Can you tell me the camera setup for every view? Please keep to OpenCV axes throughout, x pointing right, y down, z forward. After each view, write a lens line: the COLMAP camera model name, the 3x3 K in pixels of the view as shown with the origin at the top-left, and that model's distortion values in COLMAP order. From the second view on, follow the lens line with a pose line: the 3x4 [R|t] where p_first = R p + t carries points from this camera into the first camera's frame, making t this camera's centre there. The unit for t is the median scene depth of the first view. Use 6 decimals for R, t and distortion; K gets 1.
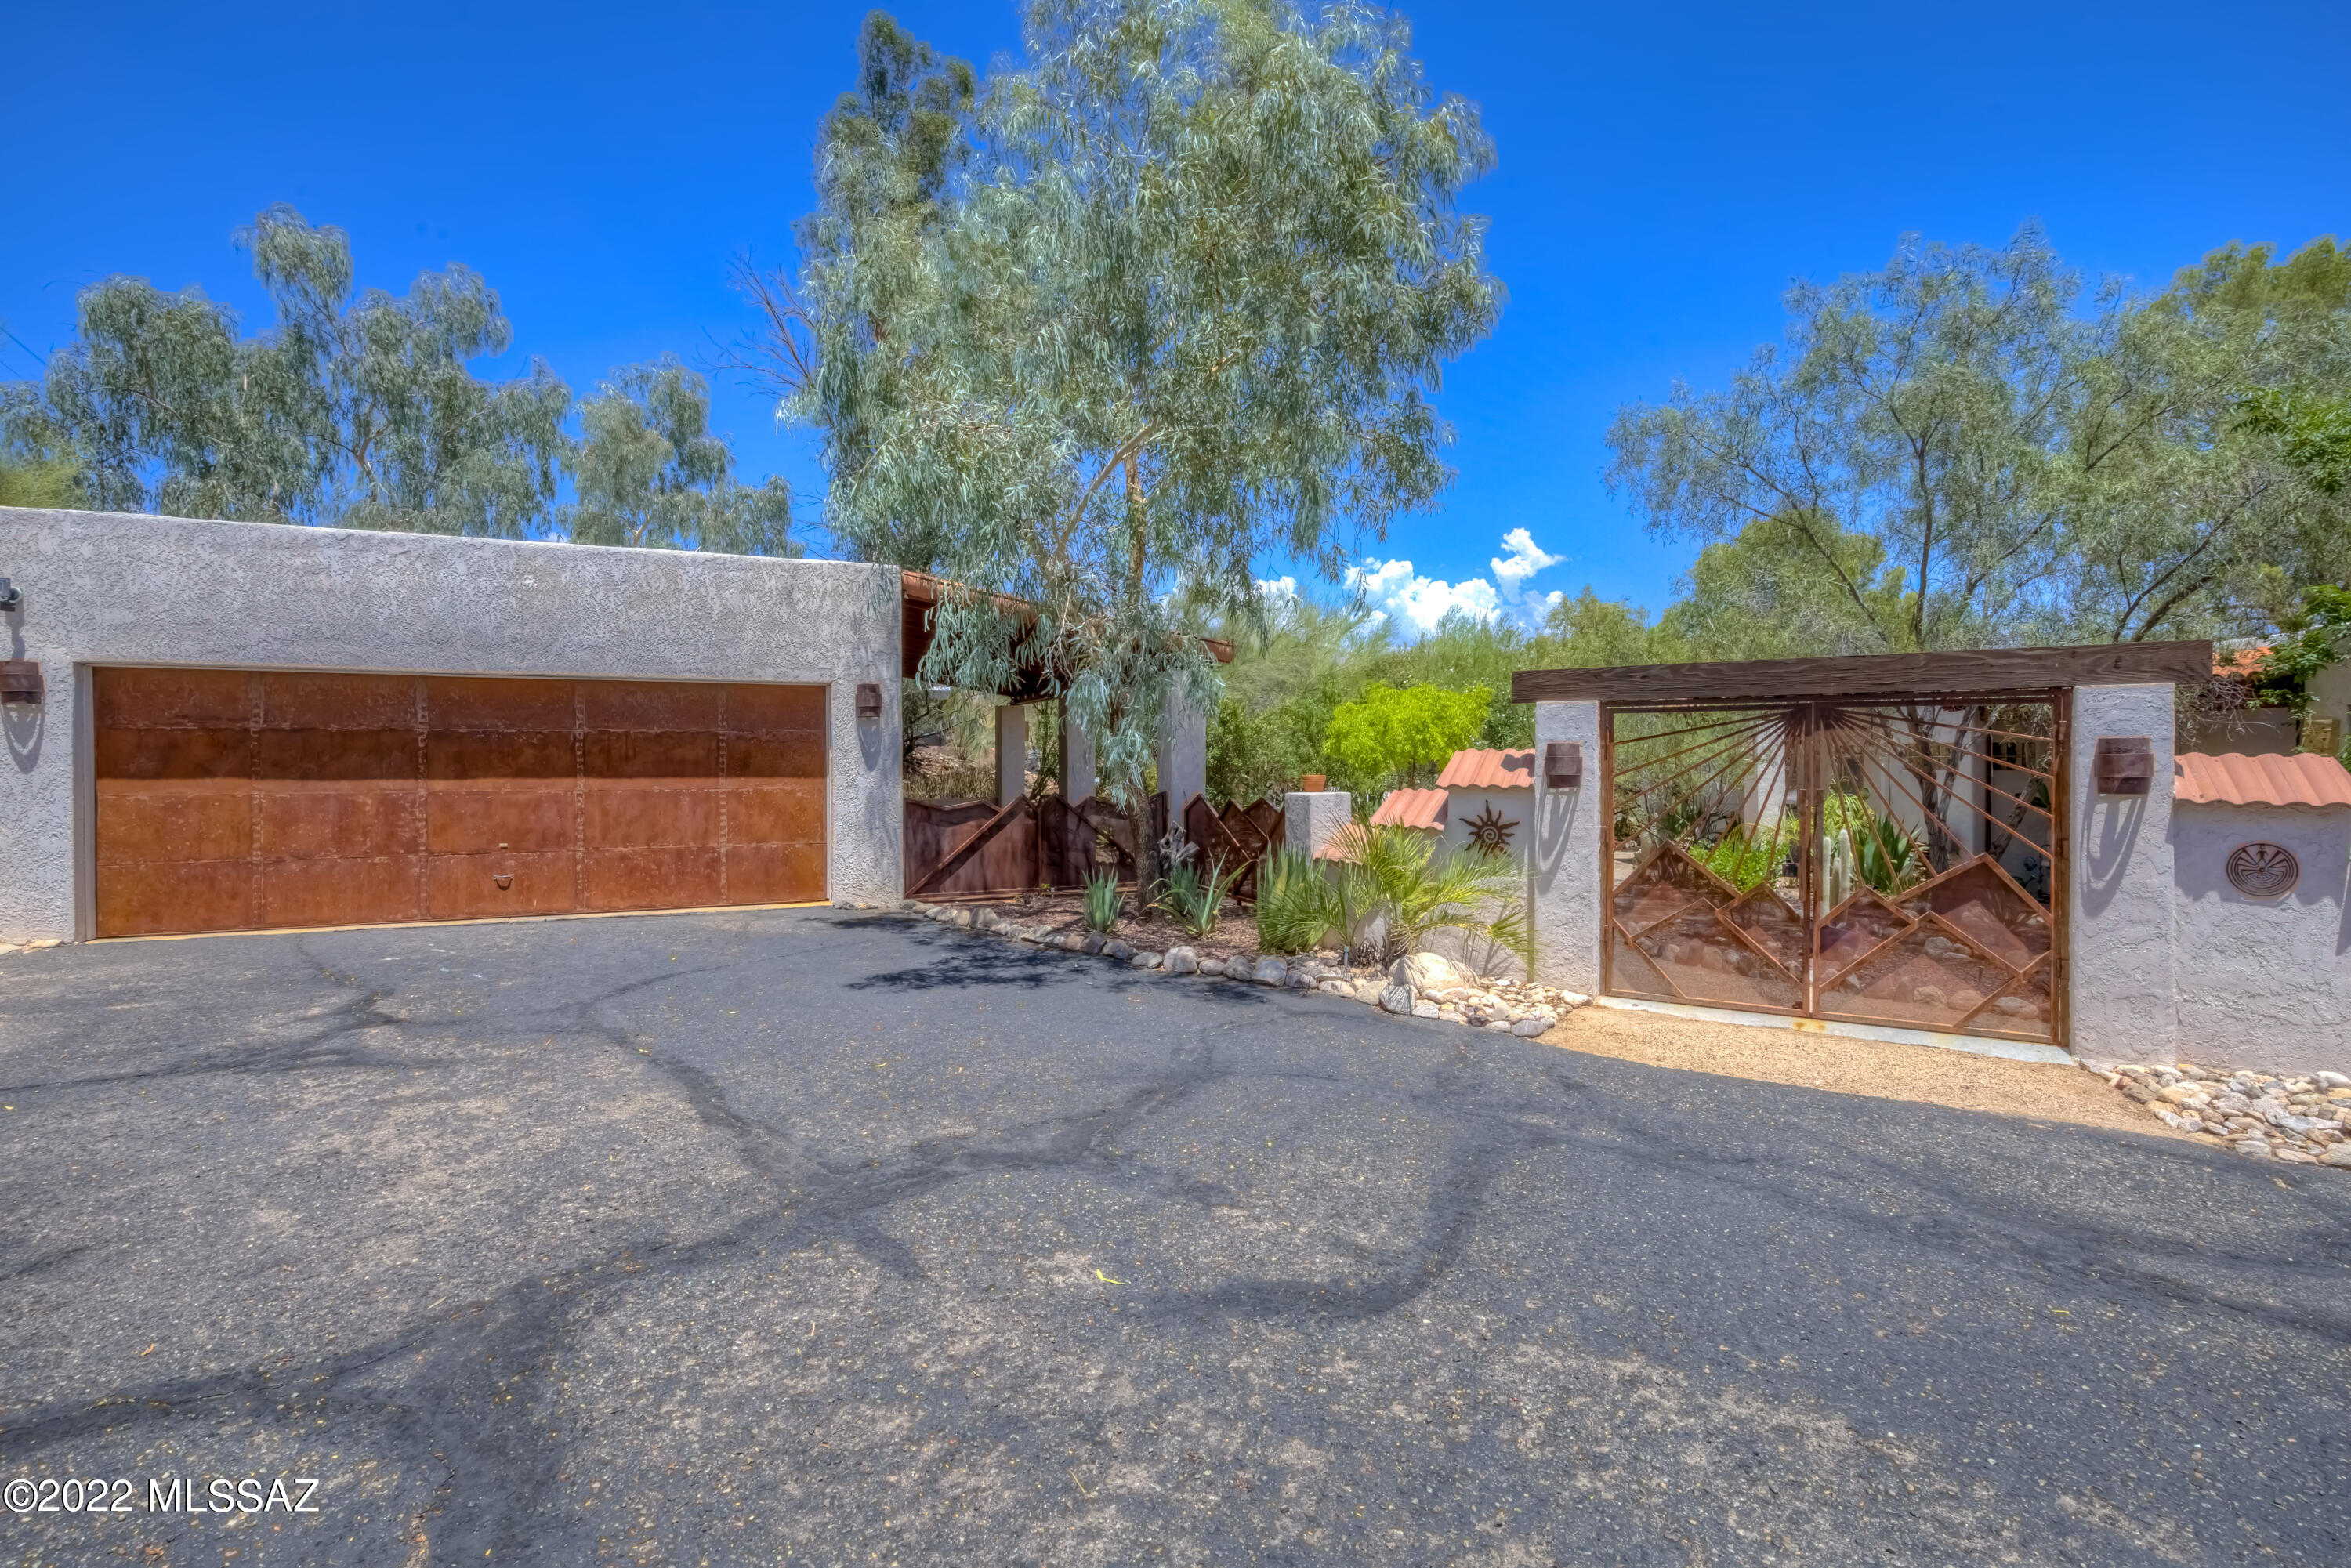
lens RADIAL K [[1069.8, 0, 1179.9], [0, 1069.8, 769.1], [0, 0, 1]] dist [0.000899, -0.000020]
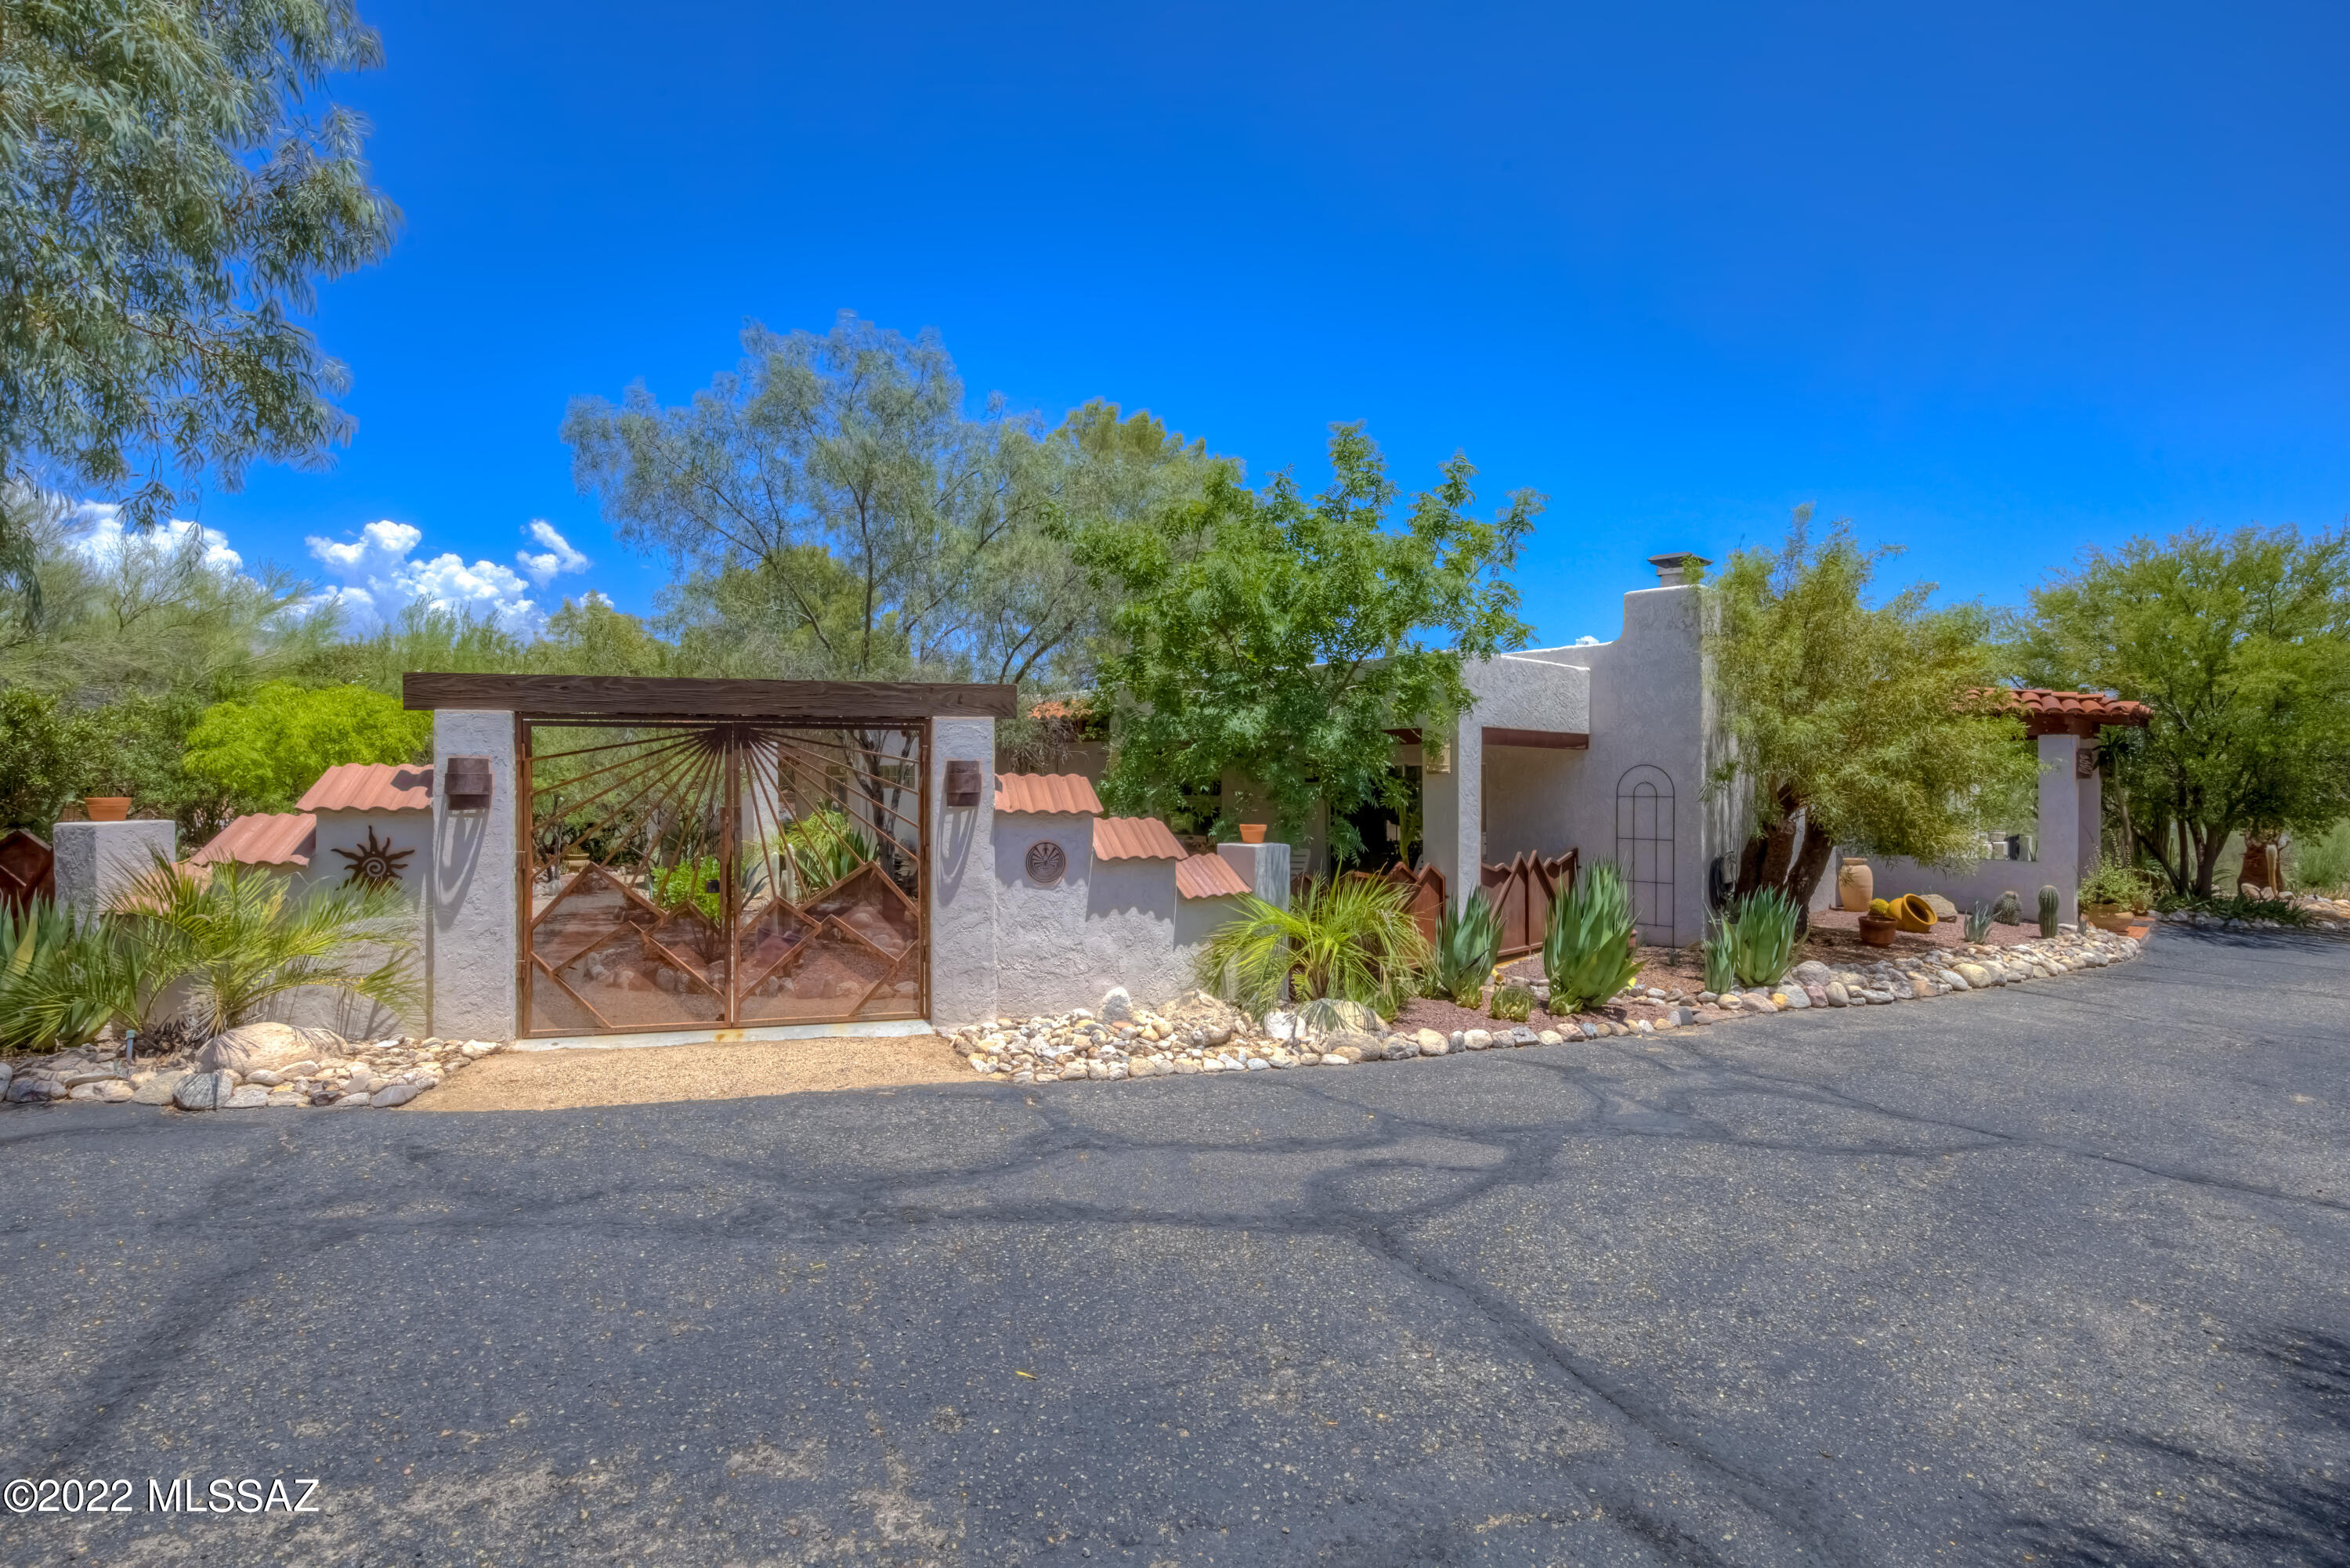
lens RADIAL K [[1080.0, 0, 1175.0], [0, 1080.0, 784.0], [0, 0, 1]] dist [-0.000306, -0.000214]
pose [[0.693922, 0.000281, 0.720050, 0.132199], [0.003817, 0.999984, -0.004068, 0.003110], [-0.720040, 0.005571, 0.693910, -0.029896]]
